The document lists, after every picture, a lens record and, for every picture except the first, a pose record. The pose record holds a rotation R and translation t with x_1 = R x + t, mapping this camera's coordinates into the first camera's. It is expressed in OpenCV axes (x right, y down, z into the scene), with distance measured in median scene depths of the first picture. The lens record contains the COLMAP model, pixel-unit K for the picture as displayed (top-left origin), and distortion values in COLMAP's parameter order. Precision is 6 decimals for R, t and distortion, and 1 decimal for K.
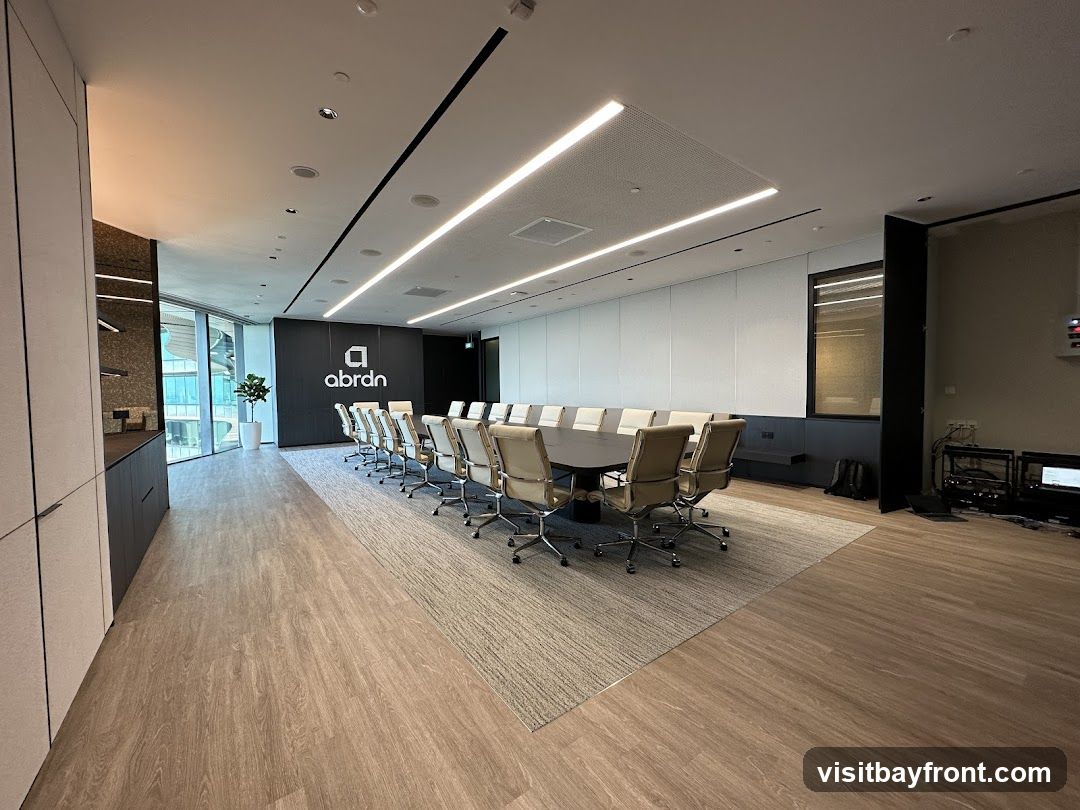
lens RADIAL K [[429.6, 0, 539.7], [0, 429.6, 406.6], [0, 0, 1]] dist [0.002380, 0.000143]
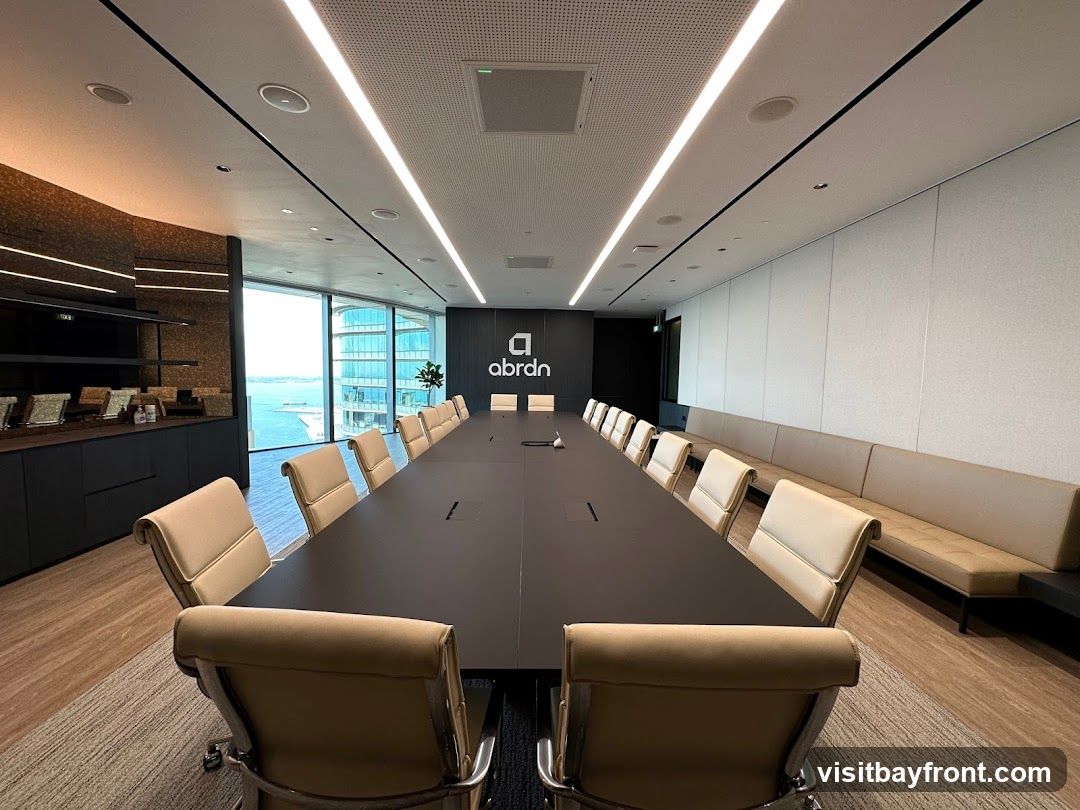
lens RADIAL K [[429.6, 0, 540.1], [0, 429.6, 403.5], [0, 0, 1]] dist [0.002380, 0.000143]
pose [[0.832206, 0.069278, -0.550122, 0.137740], [-0.052756, 0.997556, 0.045818, -0.031973], [0.551951, -0.009108, 0.833827, 0.238701]]
